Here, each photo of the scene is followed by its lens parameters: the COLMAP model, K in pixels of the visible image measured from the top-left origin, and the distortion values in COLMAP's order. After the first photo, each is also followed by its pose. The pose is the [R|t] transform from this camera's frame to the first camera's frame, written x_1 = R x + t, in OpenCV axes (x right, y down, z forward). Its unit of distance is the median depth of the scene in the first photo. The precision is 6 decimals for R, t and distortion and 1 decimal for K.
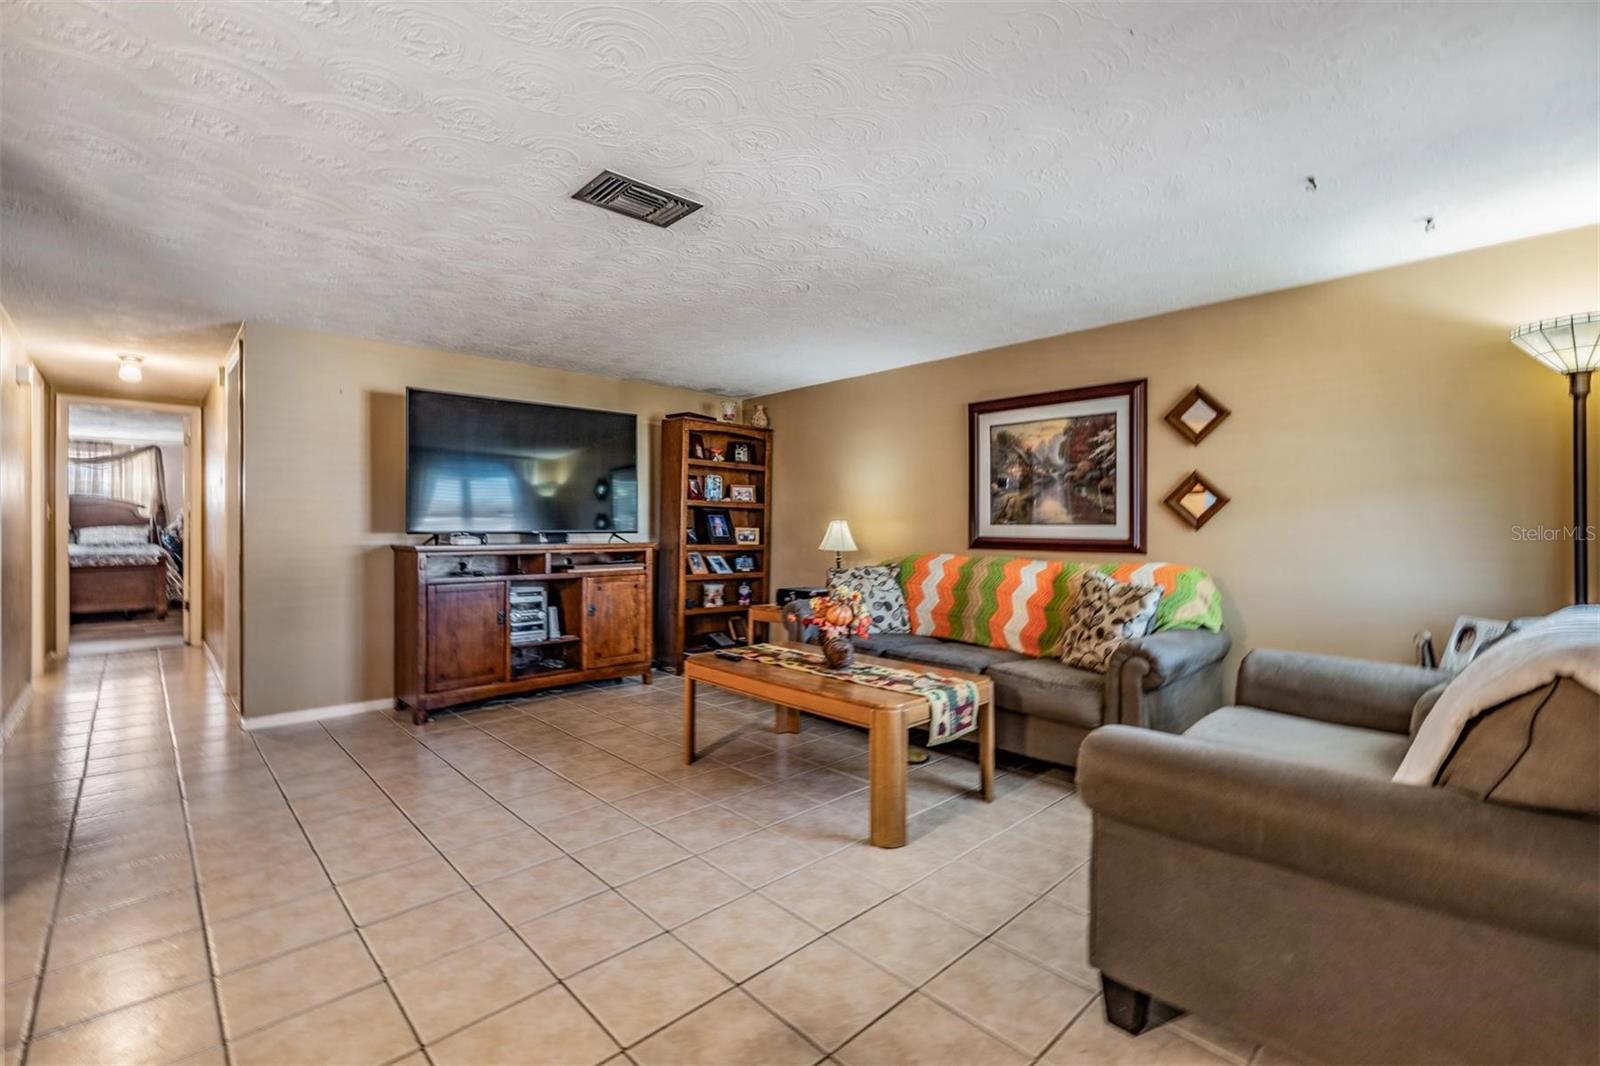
lens RADIAL K [[706.6, 0, 800.5], [0, 706.6, 532.9], [0, 0, 1]] dist [-0.000325, 0.000001]
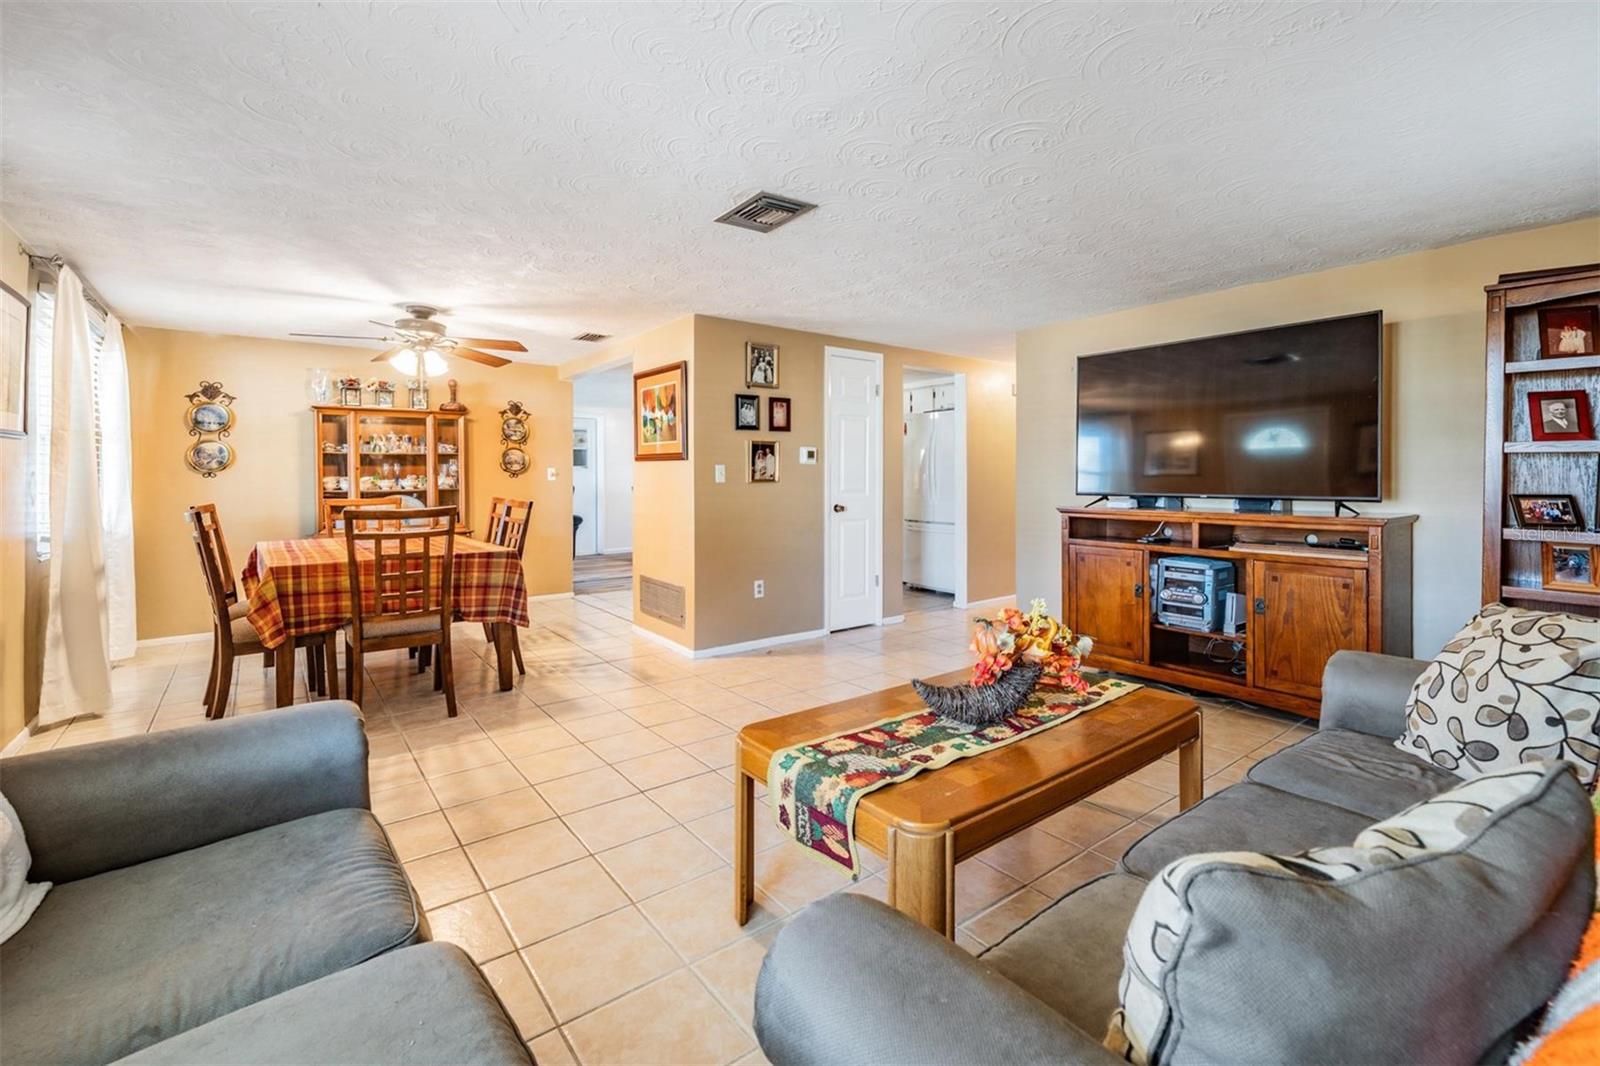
lens RADIAL K [[700.3, 0, 801.4], [0, 700.3, 472.5], [0, 0, 1]] dist [-0.000868, -0.000090]
pose [[-0.100833, -0.006653, -0.994881, 0.517990], [-0.011773, 0.999916, -0.005494, -0.020444], [0.994834, 0.011159, -0.100903, 0.667507]]
